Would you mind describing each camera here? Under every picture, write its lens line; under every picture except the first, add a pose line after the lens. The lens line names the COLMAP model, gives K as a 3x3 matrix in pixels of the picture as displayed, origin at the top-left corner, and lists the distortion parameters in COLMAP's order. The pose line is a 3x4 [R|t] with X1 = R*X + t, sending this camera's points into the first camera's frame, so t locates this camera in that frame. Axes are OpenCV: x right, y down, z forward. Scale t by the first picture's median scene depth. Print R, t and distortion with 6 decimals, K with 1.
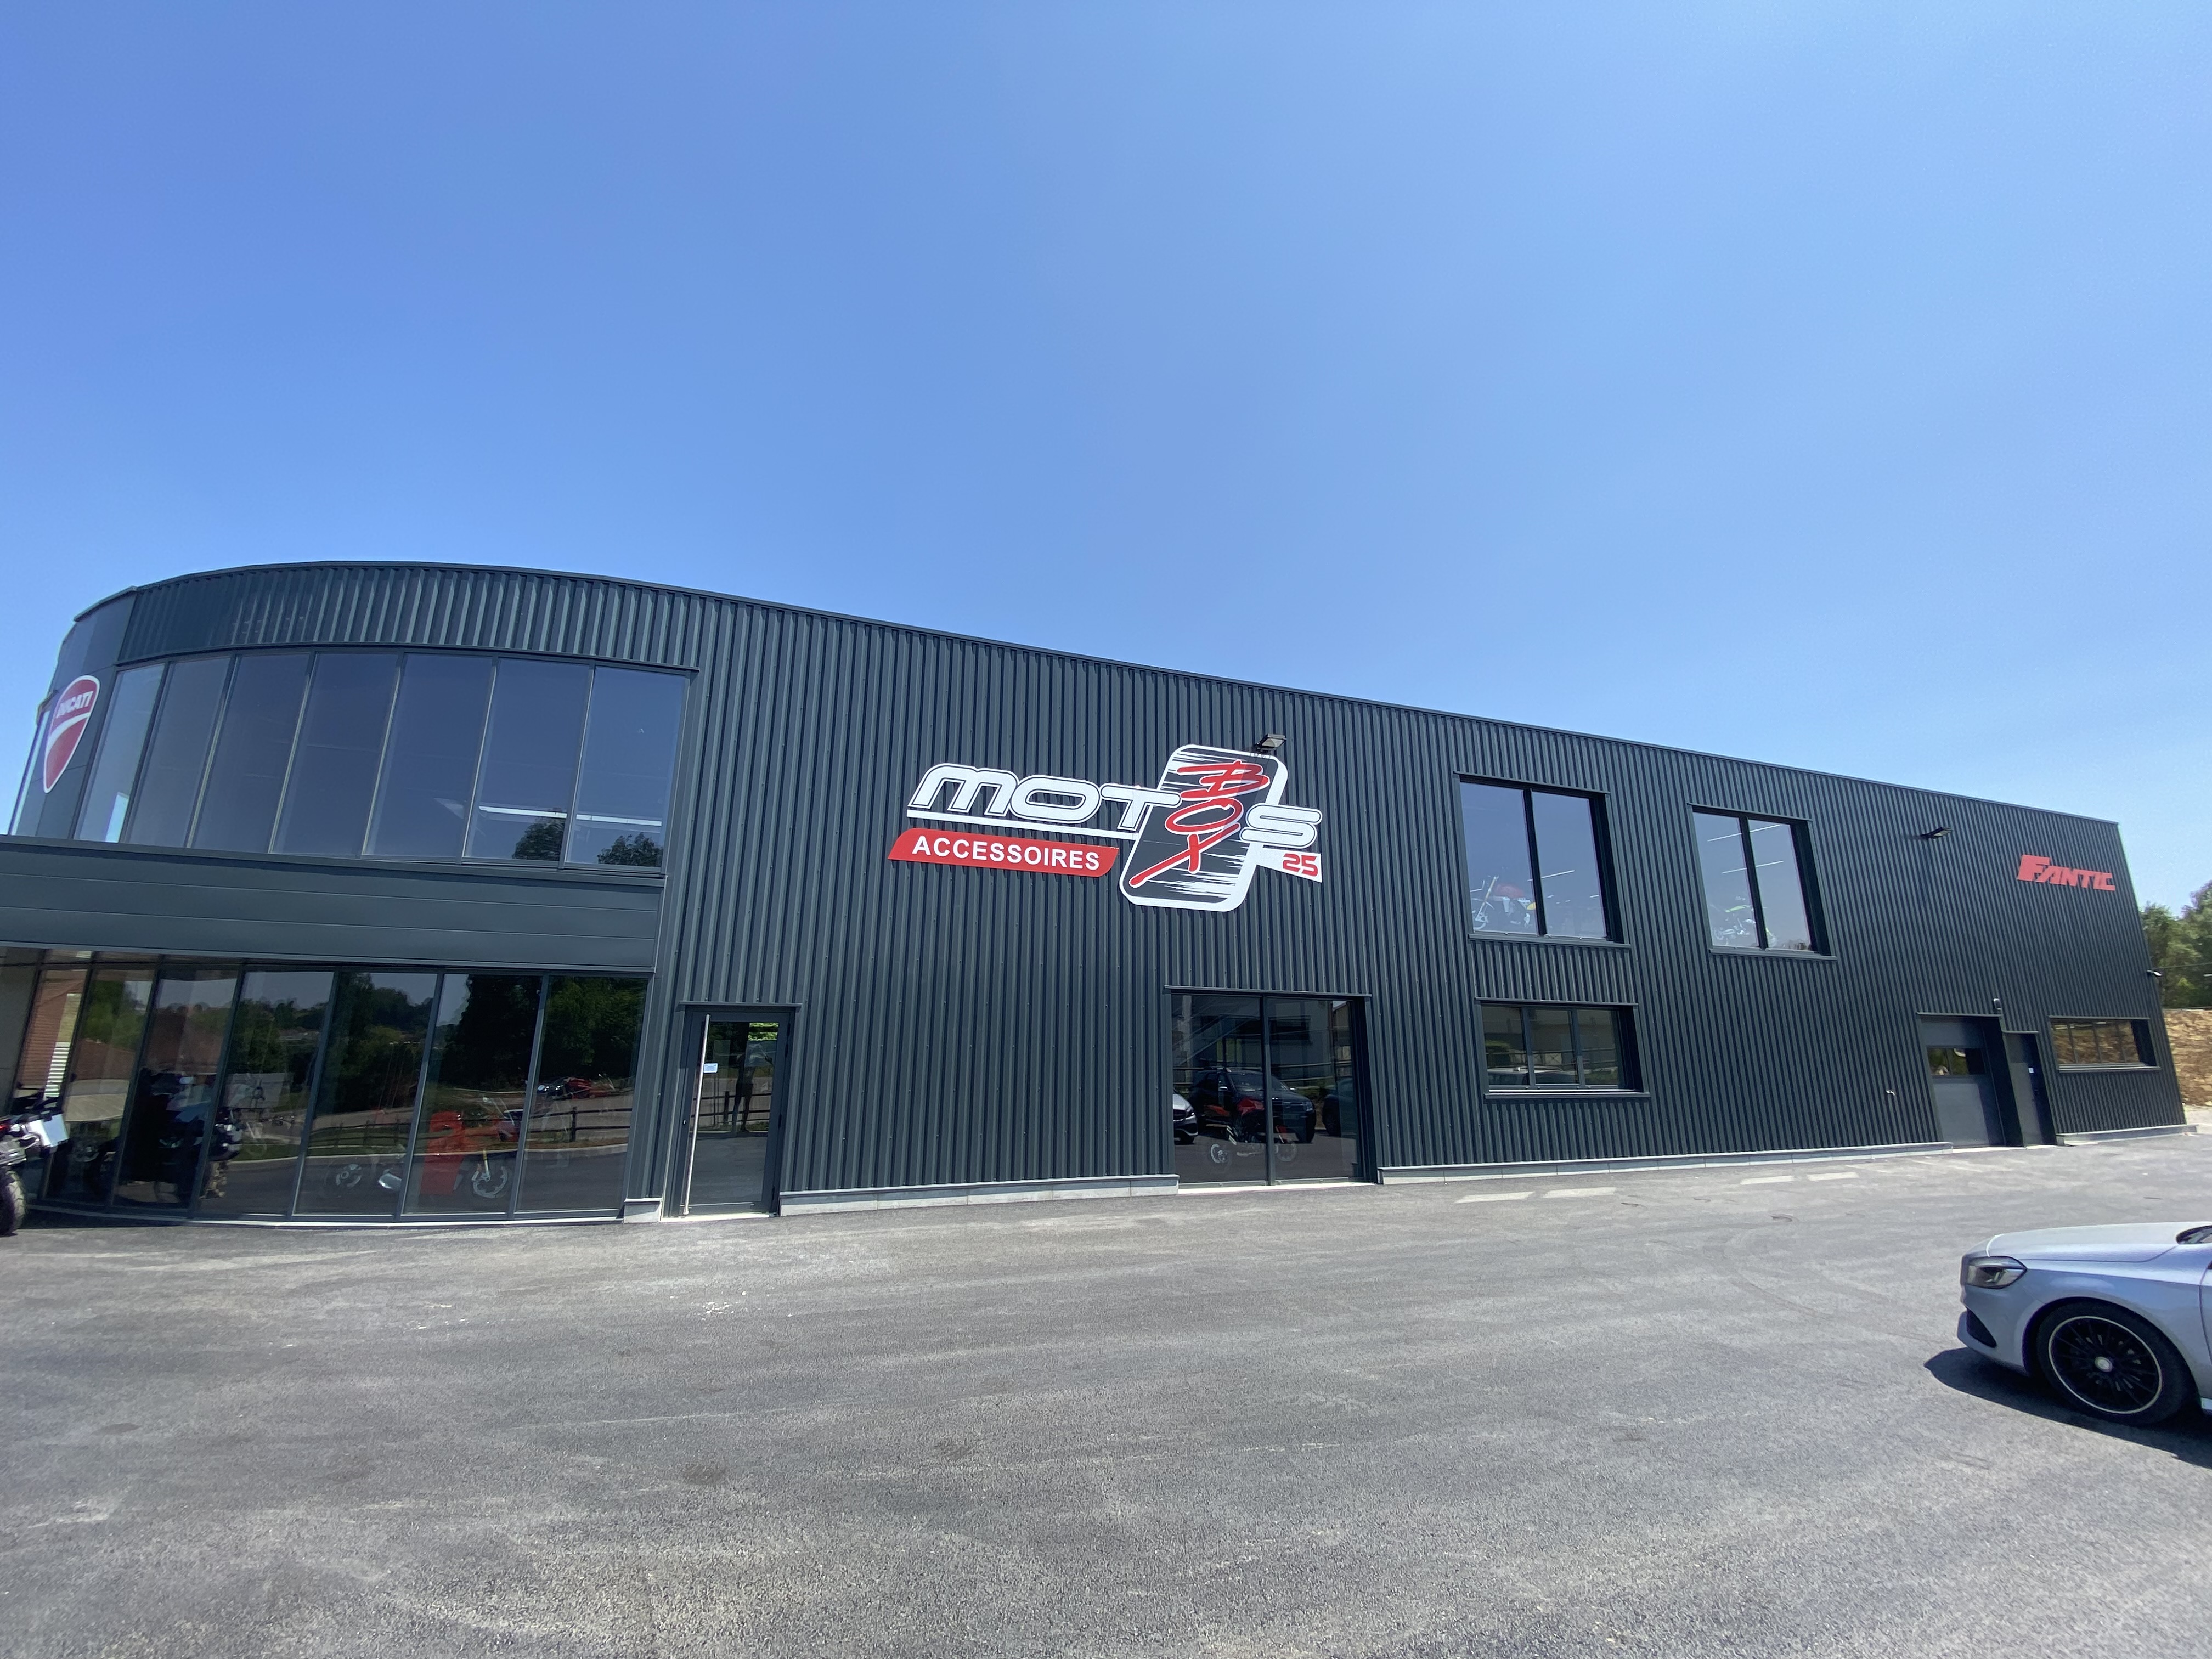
lens RADIAL K [[1027.1, 0, 1109.6], [0, 1027.1, 817.3], [0, 0, 1]] dist [-0.006182, -0.002787]
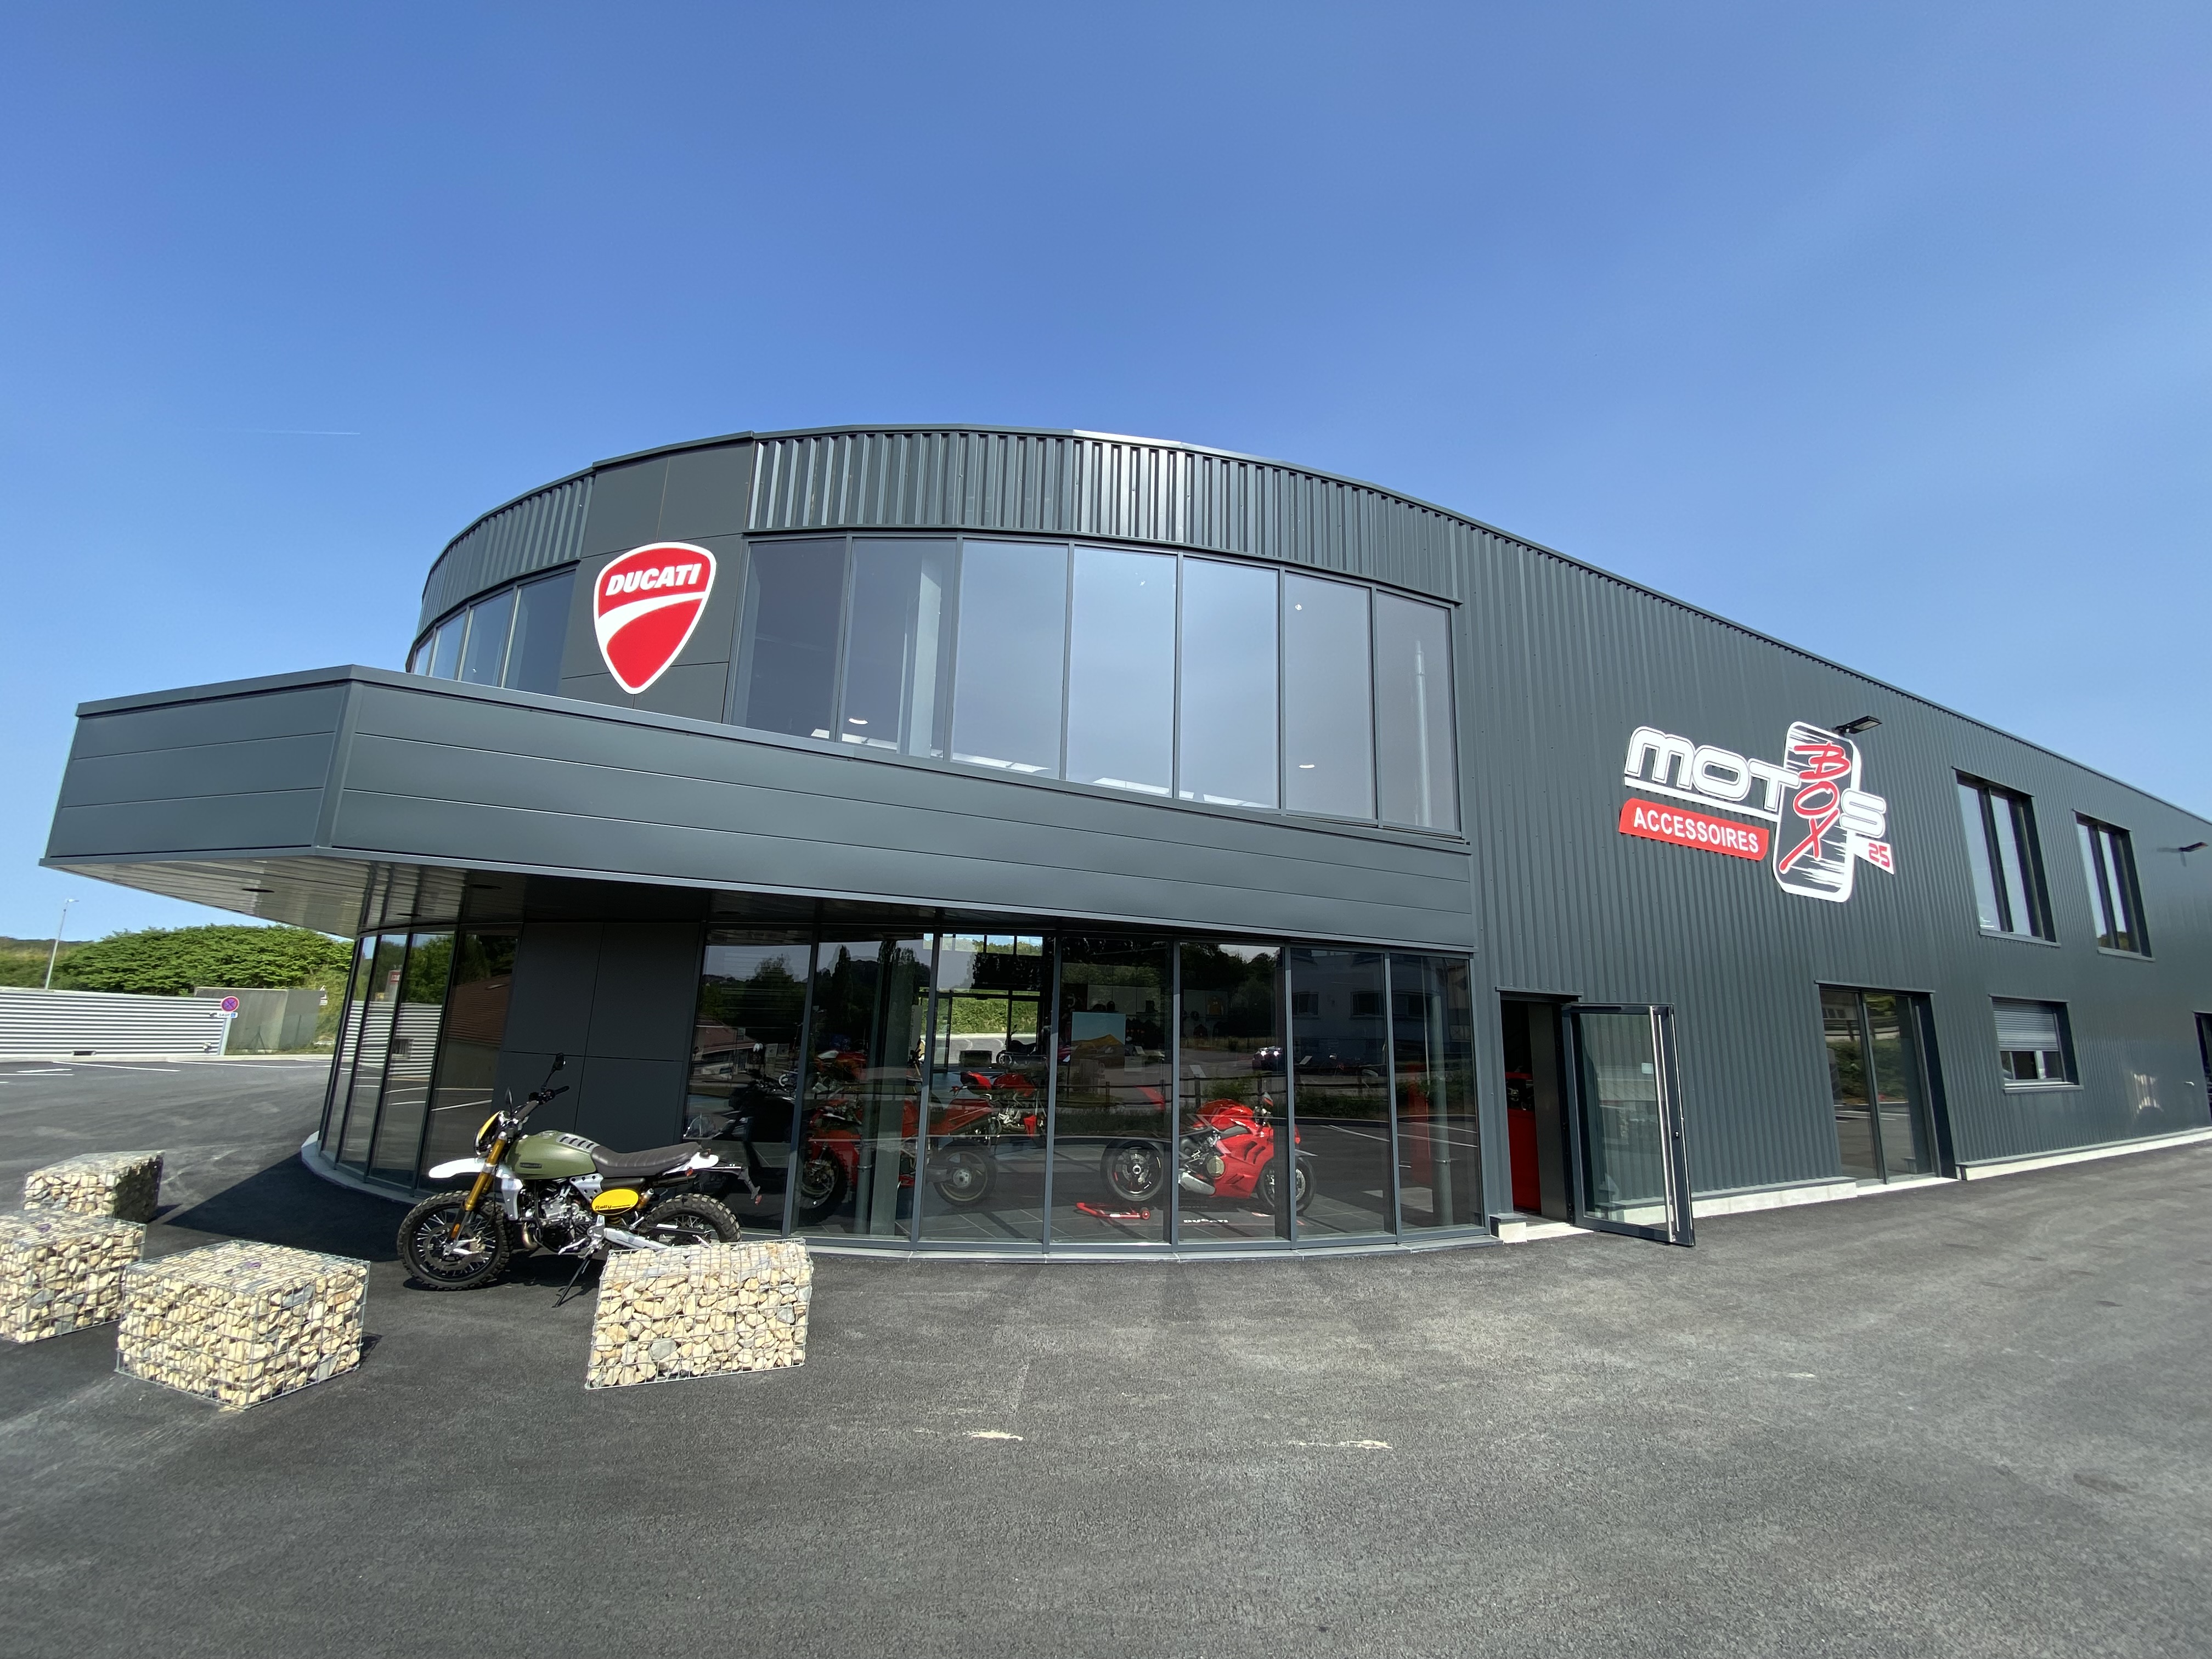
lens RADIAL K [[1027.1, 0, 1096.6], [0, 1027.1, 834.7], [0, 0, 1]] dist [-0.006182, -0.002787]
pose [[0.992186, 0.052565, 0.113155, -0.695883], [-0.059128, 0.996709, 0.055448, 0.018728], [-0.109868, -0.061706, 0.992029, 0.148106]]
